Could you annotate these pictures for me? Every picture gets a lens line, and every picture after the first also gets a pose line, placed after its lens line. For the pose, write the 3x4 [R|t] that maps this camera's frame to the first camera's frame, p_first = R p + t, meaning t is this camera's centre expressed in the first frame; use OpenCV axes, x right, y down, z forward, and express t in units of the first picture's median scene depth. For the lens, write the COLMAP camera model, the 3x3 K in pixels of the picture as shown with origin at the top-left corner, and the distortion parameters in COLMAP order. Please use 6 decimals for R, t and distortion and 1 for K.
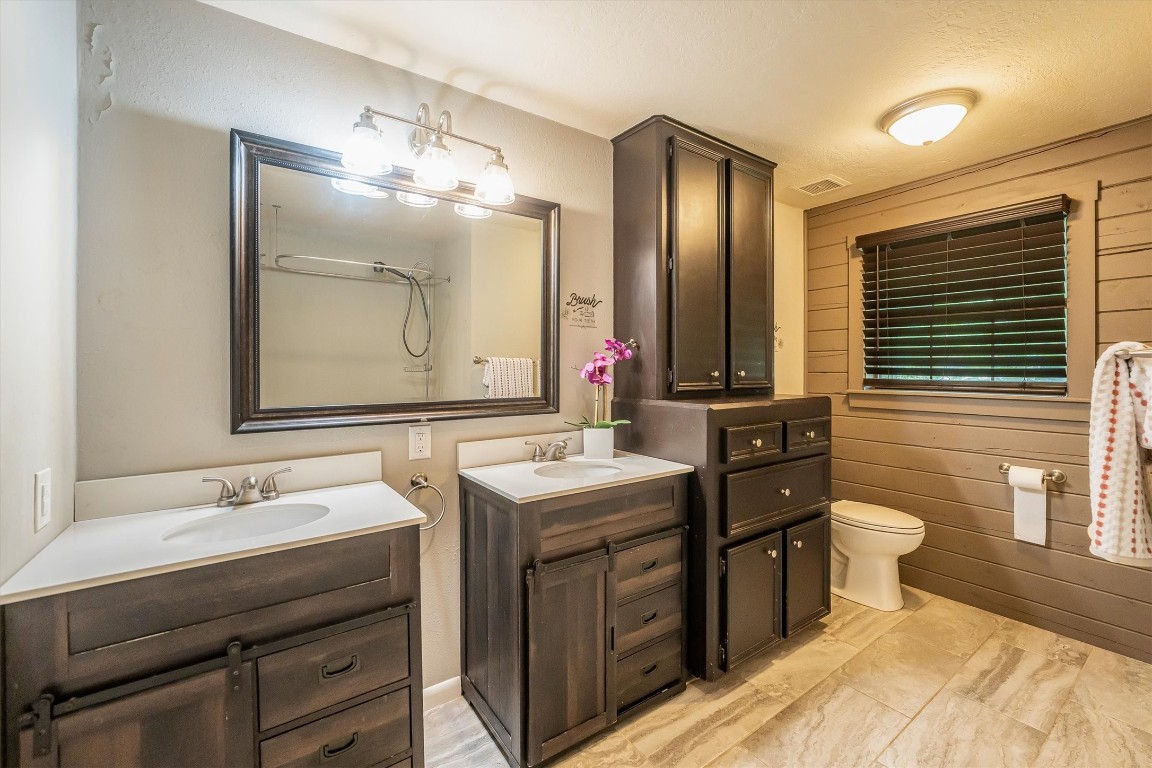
lens RADIAL K [[478.2, 0, 577.5], [0, 478.2, 373.9], [0, 0, 1]] dist [-0.014651, 0.004070]
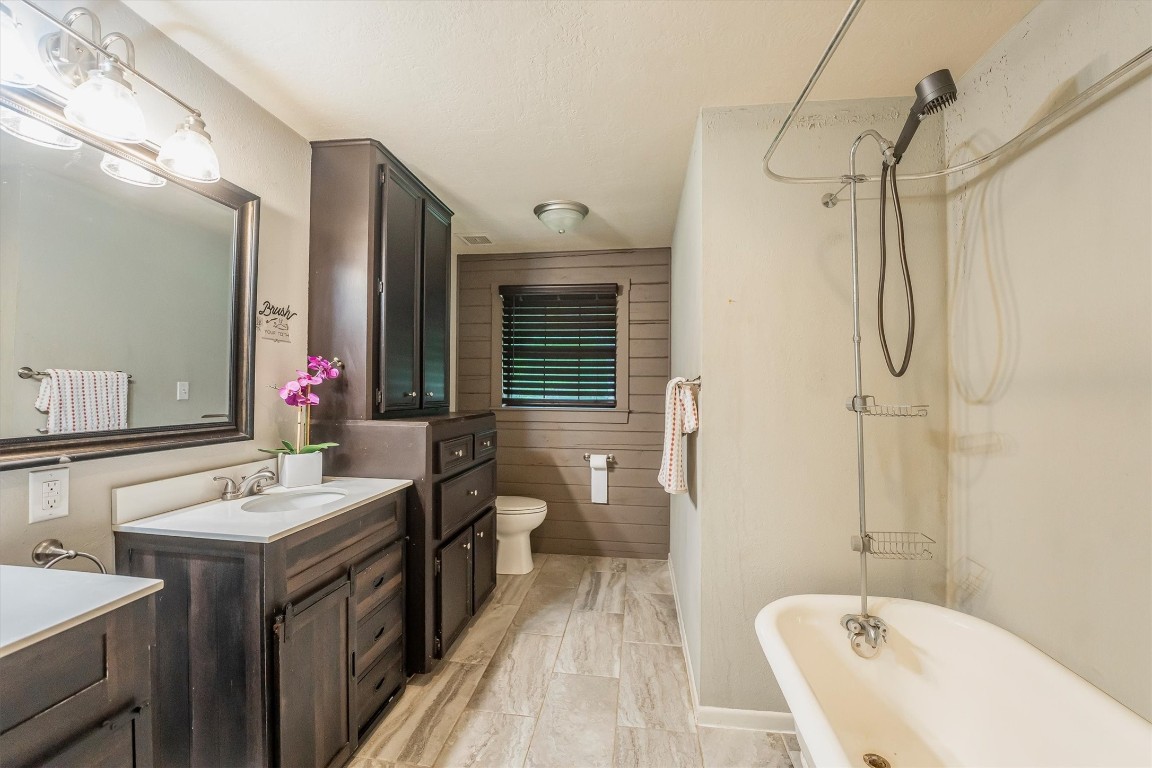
lens RADIAL K [[467.4, 0, 578.1], [0, 467.4, 391.0], [0, 0, 1]] dist [-0.029973, 0.003646]
pose [[0.678949, 0.006201, 0.734159, -0.254976], [-0.000586, 0.999969, -0.007904, 0.001344], [-0.734185, 0.004936, 0.678931, 0.013938]]
